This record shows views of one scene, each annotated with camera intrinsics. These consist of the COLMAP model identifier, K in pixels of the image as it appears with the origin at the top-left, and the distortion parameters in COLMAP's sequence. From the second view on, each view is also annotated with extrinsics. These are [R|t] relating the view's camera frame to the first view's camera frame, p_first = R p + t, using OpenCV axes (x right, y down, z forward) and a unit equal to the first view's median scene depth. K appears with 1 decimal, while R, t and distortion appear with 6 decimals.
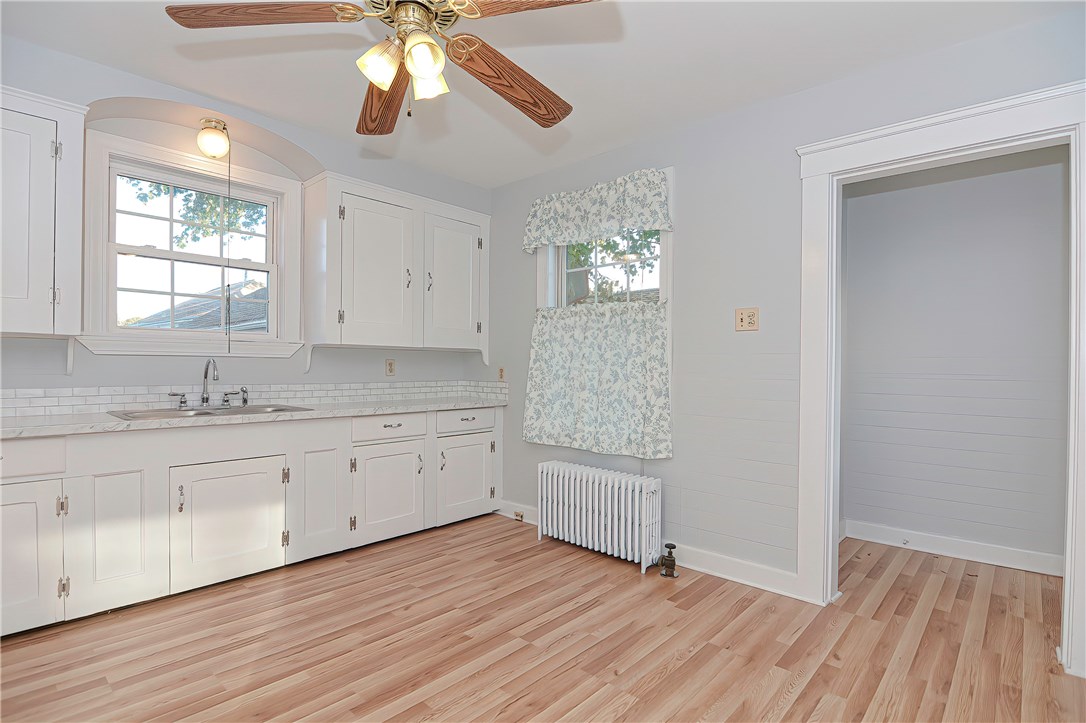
lens RADIAL K [[552.9, 0, 543.7], [0, 552.9, 366.4], [0, 0, 1]] dist [-0.005801, -0.010659]
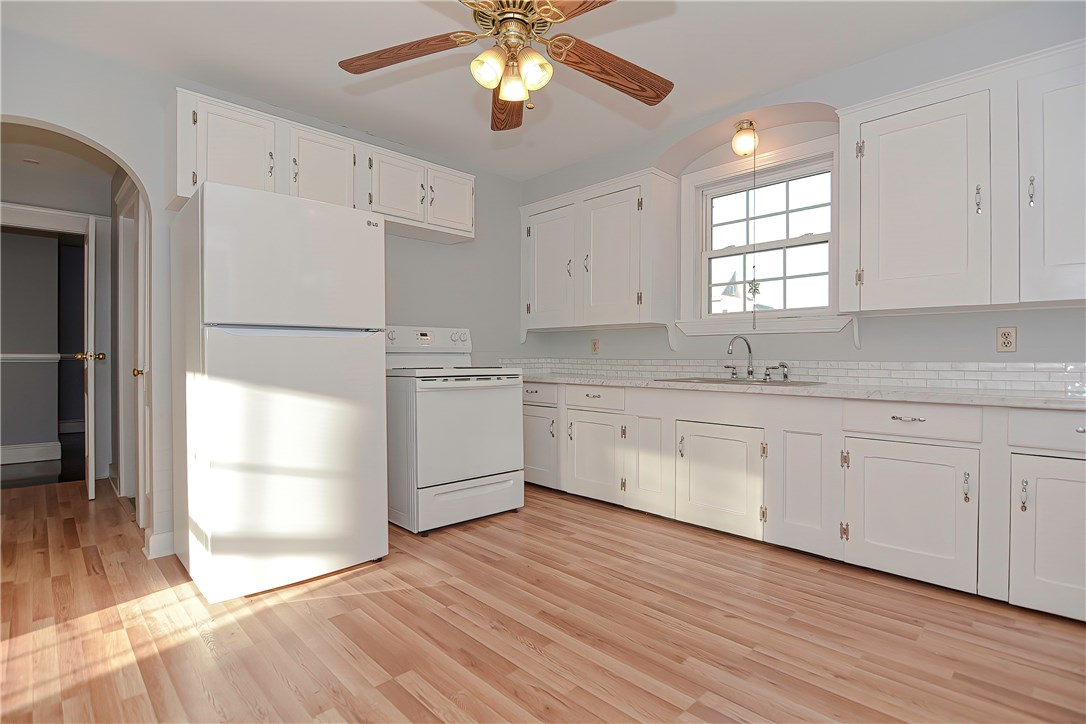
lens RADIAL K [[534.4, 0, 528.6], [0, 534.4, 363.6], [0, 0, 1]] dist [-0.011051, -0.001942]
pose [[-0.084283, 0.000900, -0.996441, 0.512584], [-0.009982, 0.999949, 0.001748, 0.045670], [0.996392, 0.010094, -0.084270, 0.656825]]
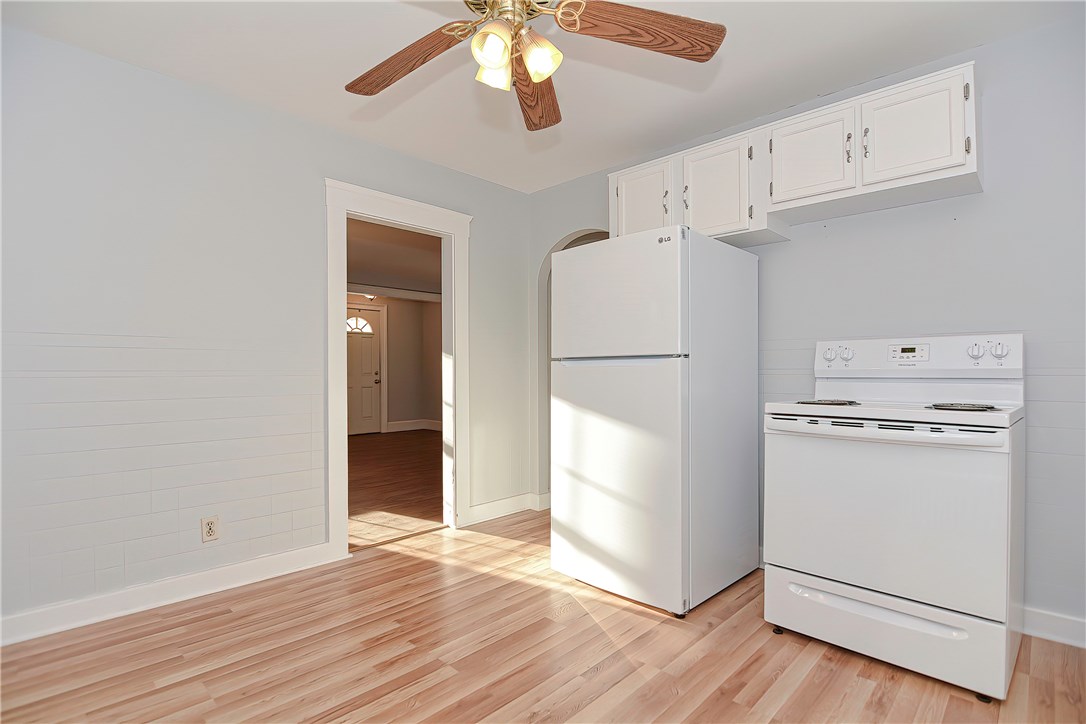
lens RADIAL K [[533.3, 0, 542.7], [0, 533.3, 367.5], [0, 0, 1]] dist [-0.004131, -0.010346]
pose [[-0.999049, -0.005704, 0.043232, -0.189094], [-0.005335, 0.999948, 0.008644, 0.005029], [-0.043279, 0.008405, -0.999028, 1.127383]]
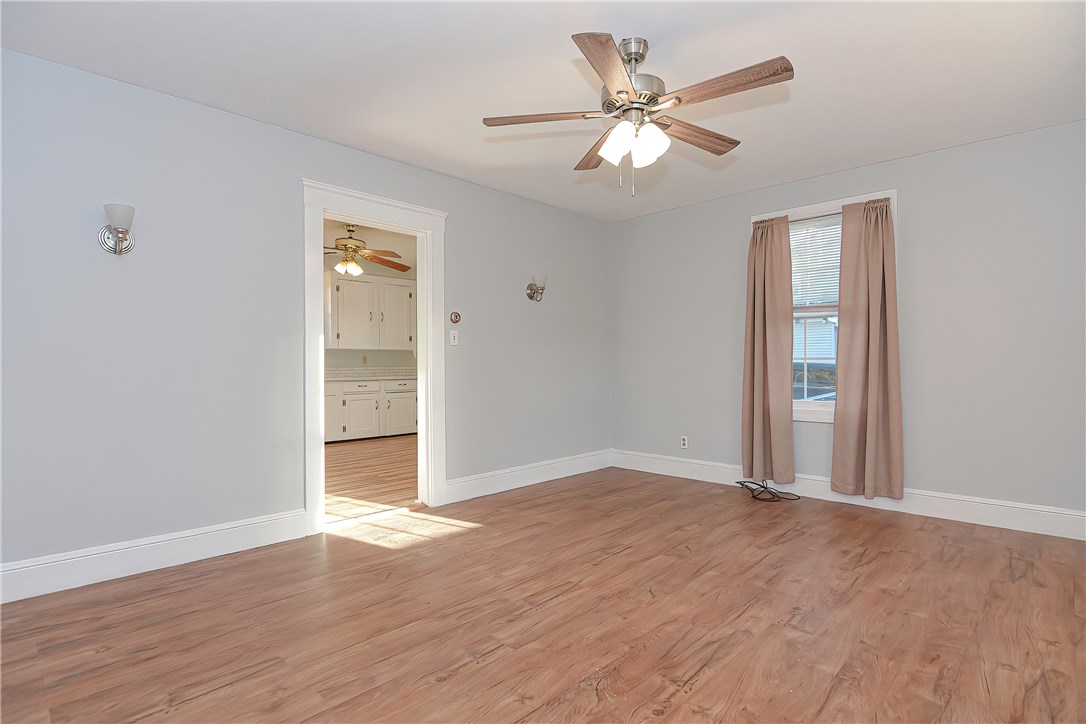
lens RADIAL K [[552.9, 0, 543.7], [0, 552.9, 366.9], [0, 0, 1]] dist [-0.005801, -0.010659]
pose [[0.998504, -0.011245, -0.053518, 0.626881], [0.011149, 0.999936, -0.002095, 0.052515], [0.053538, 0.001495, 0.998565, -1.272196]]
